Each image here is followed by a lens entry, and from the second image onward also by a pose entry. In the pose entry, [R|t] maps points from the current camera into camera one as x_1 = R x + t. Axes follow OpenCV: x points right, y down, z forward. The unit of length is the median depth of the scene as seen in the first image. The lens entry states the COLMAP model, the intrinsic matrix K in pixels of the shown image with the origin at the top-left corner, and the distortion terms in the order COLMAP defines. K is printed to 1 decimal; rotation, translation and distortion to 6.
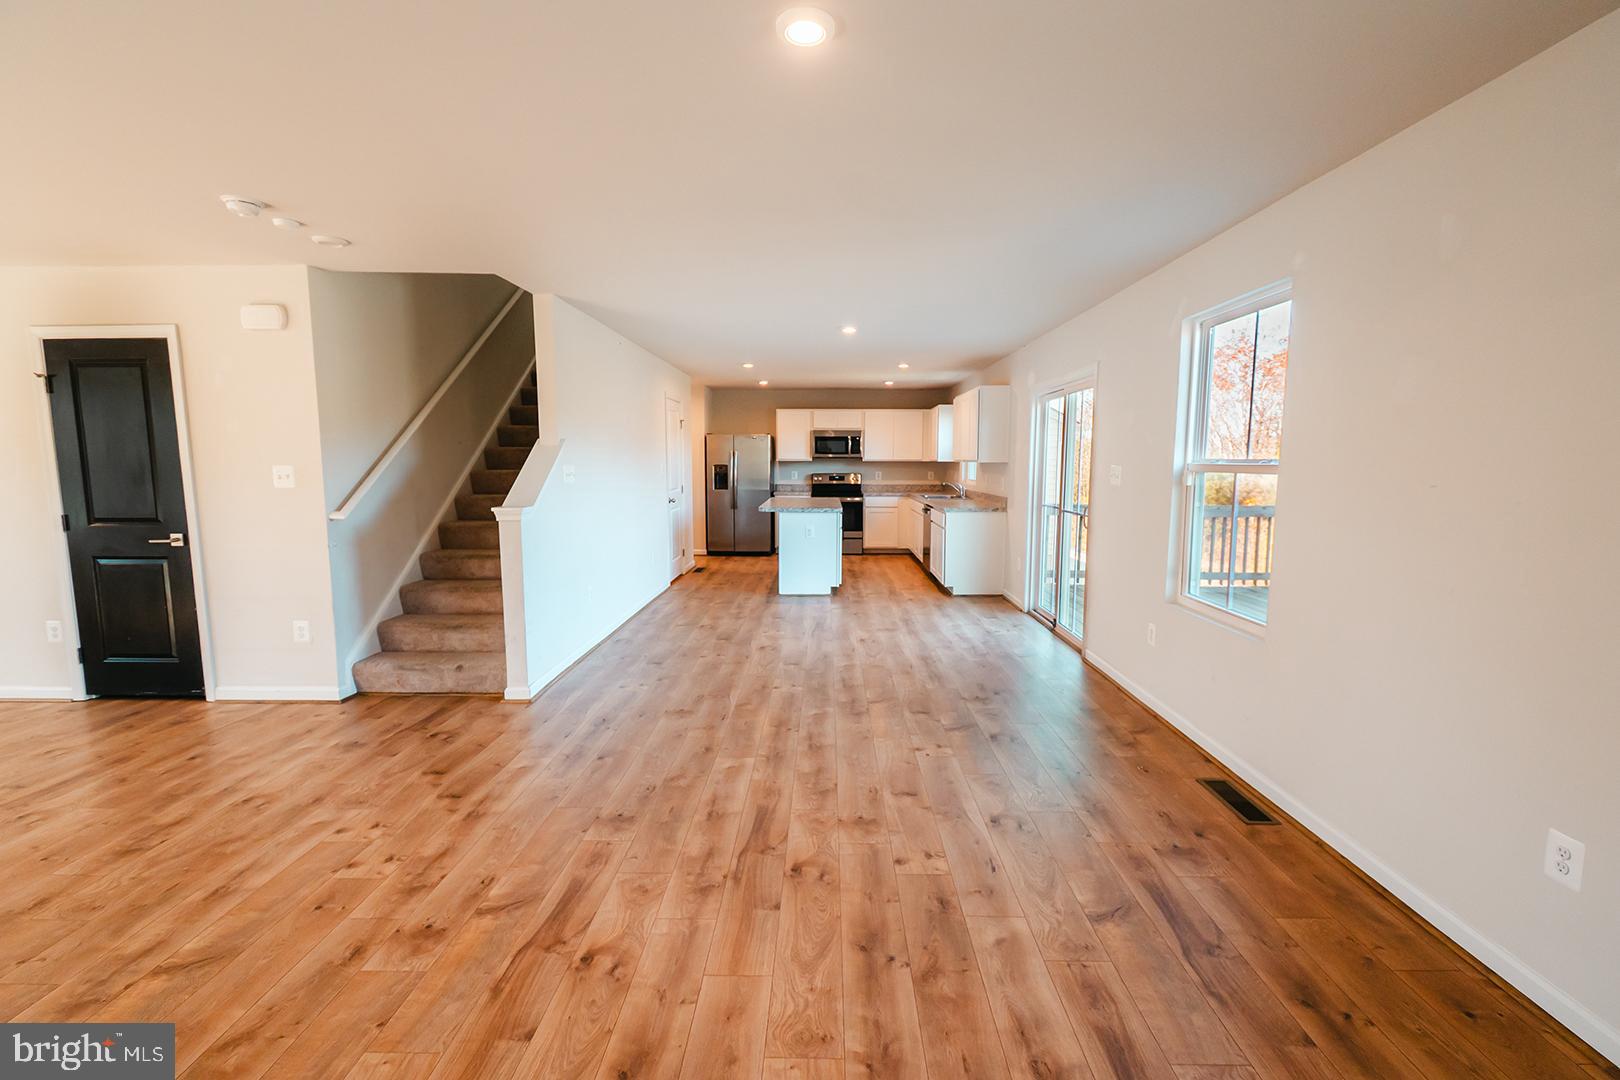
lens RADIAL K [[712.7, 0, 810.0], [0, 712.7, 540.0], [0, 0, 1]] dist [0.020099, -0.009035]
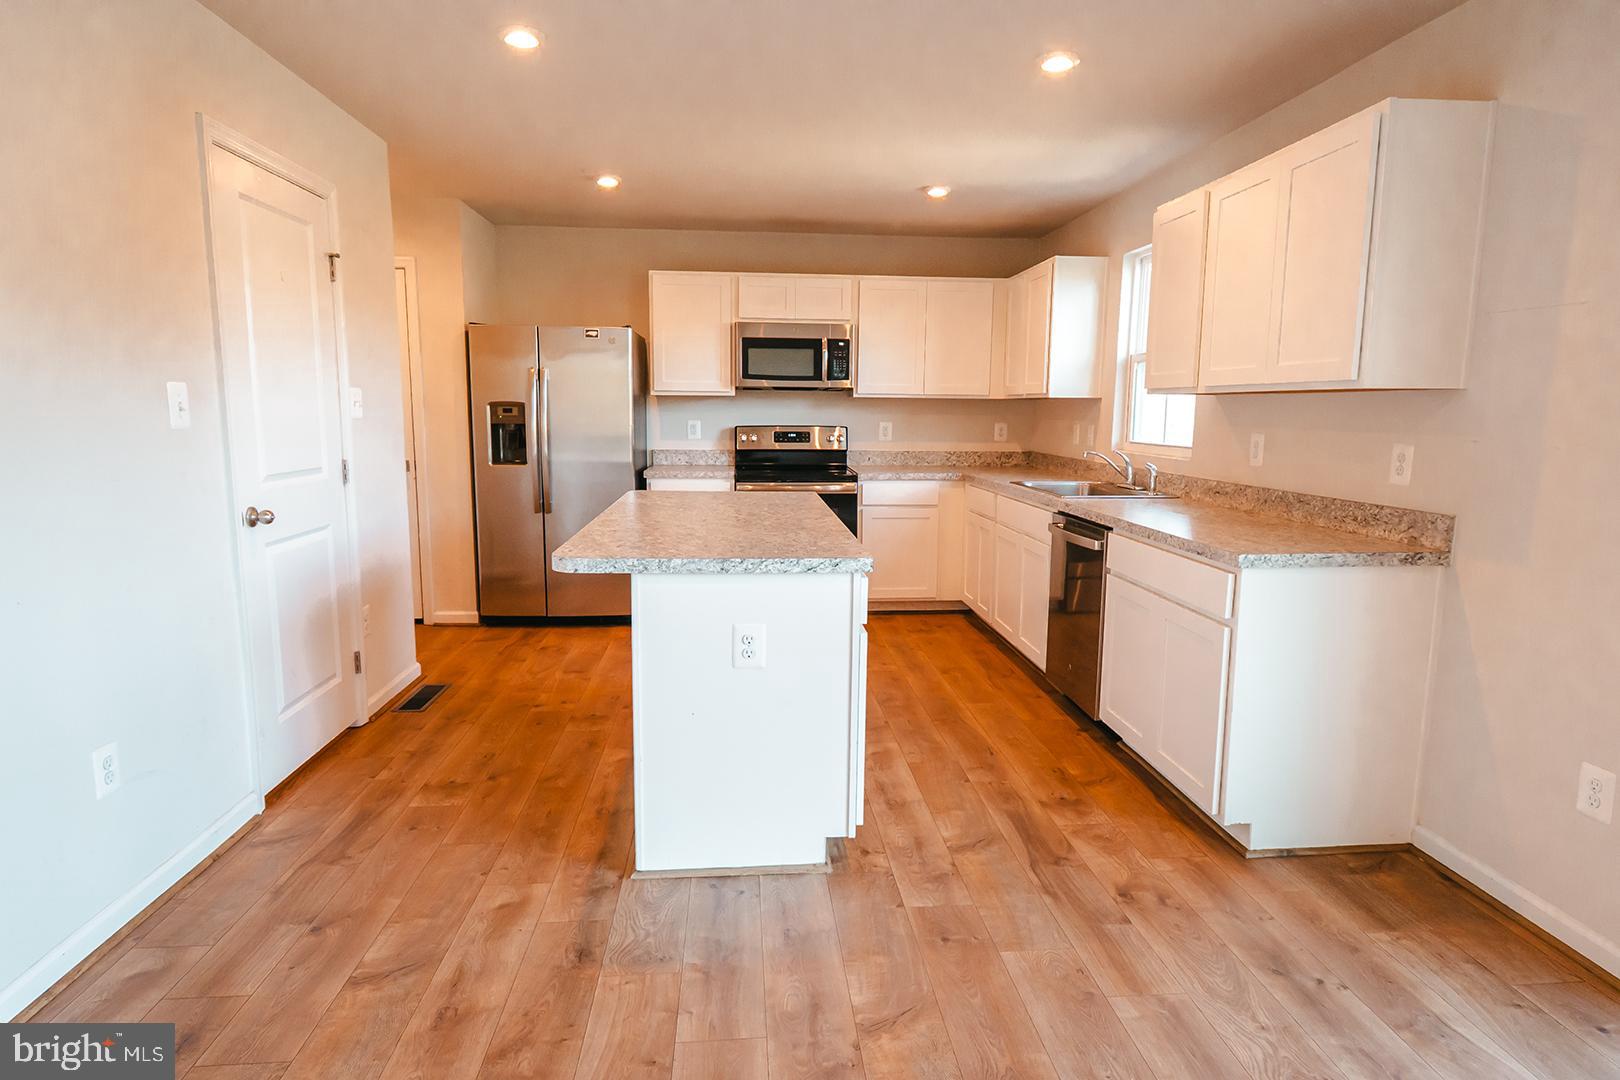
lens RADIAL K [[913.6, 0, 810.0], [0, 913.6, 540.0], [0, 0, 1]] dist [0.001977, 0.000193]
pose [[0.995101, -0.007678, 0.098564, -0.007778], [0.004584, 0.999491, 0.031580, -0.043578], [-0.098757, -0.030974, 0.994629, 0.469789]]
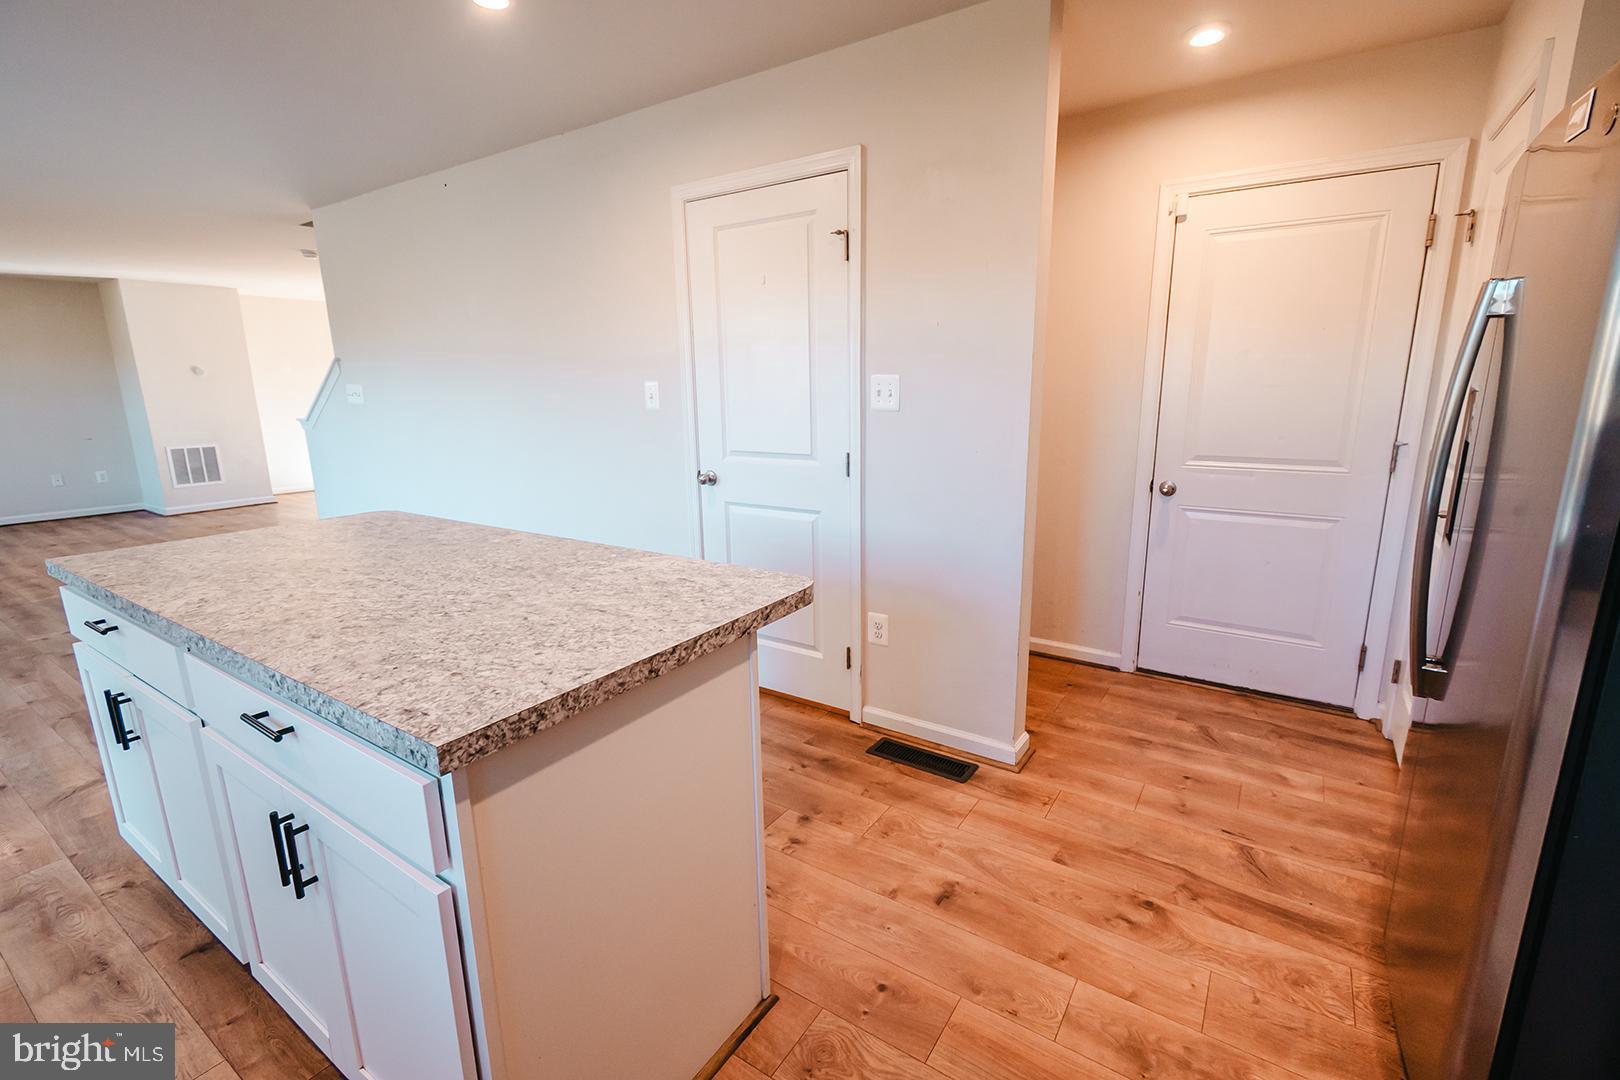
lens RADIAL K [[712.7, 0, 810.0], [0, 712.7, 540.0], [0, 0, 1]] dist [0.020099, -0.009035]
pose [[-0.538553, 0.184778, -0.822081, 0.077315], [-0.081921, 0.959553, 0.269345, -0.101953], [0.838600, 0.212403, -0.501633, 0.961827]]
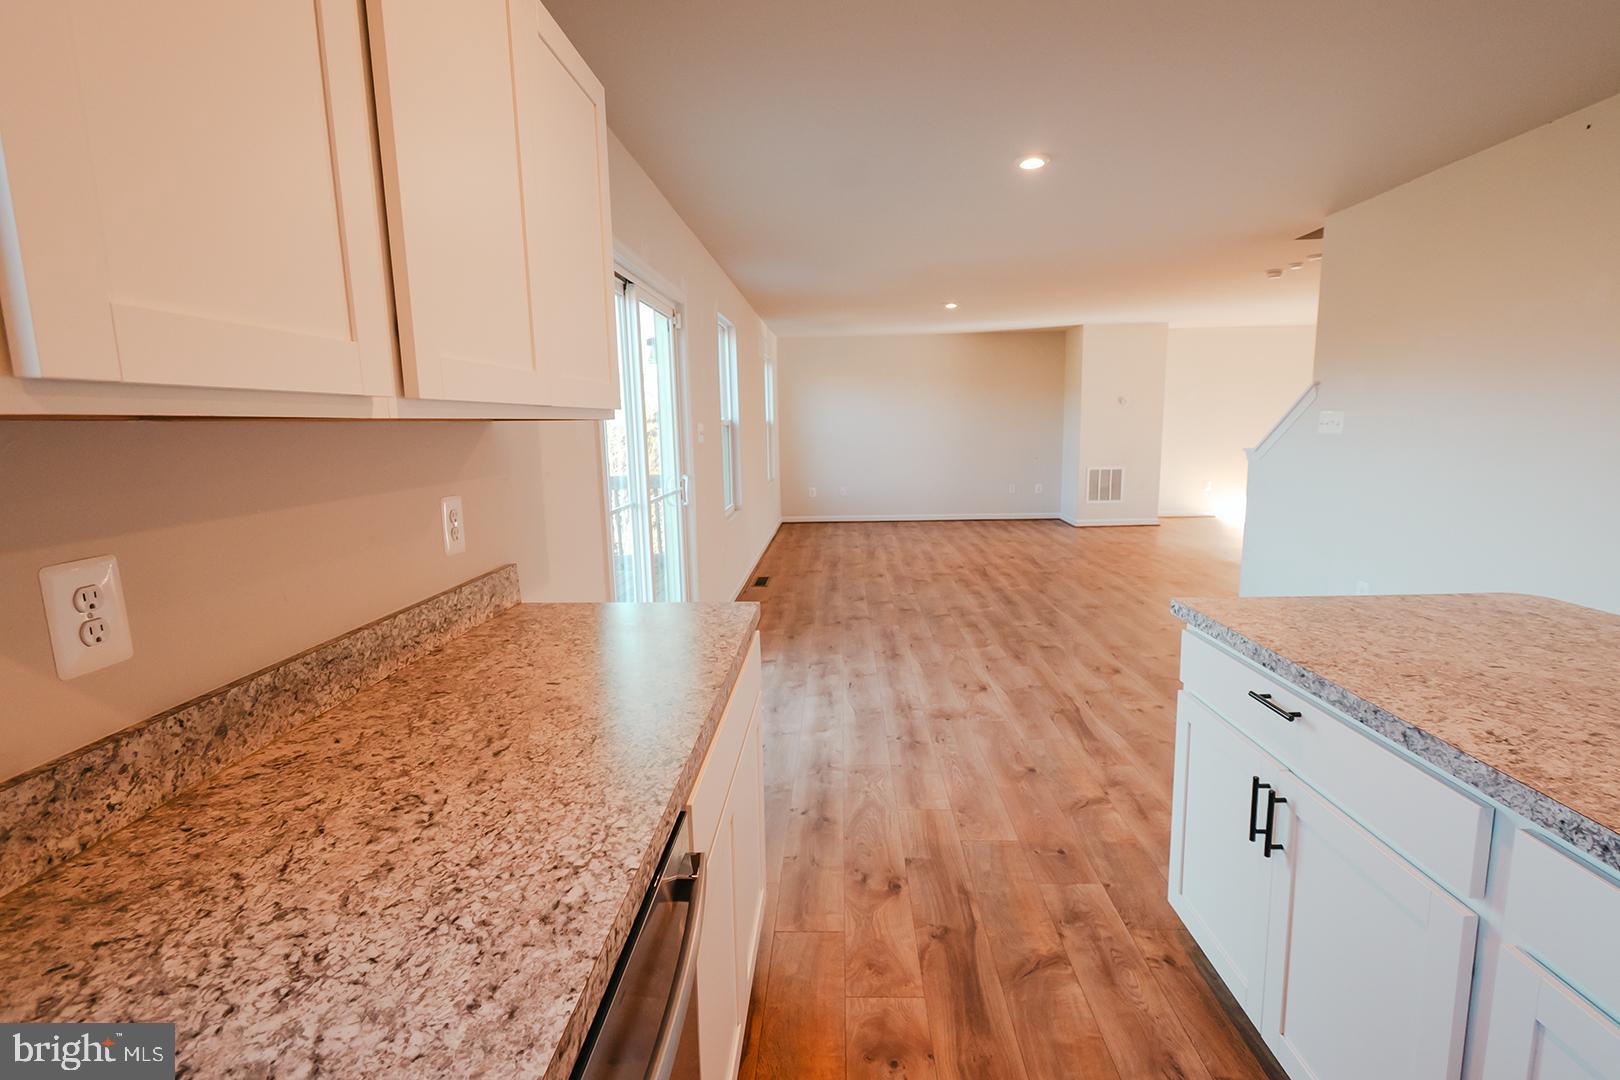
lens RADIAL K [[737.1, 0, 810.0], [0, 737.1, 540.0], [0, 0, 1]] dist [-0.002555, -0.000235]
pose [[-0.999668, 0.012960, 0.022274, 0.116729], [0.018418, 0.963843, 0.265832, -0.094216], [-0.018023, 0.266154, -0.963762, 0.877424]]
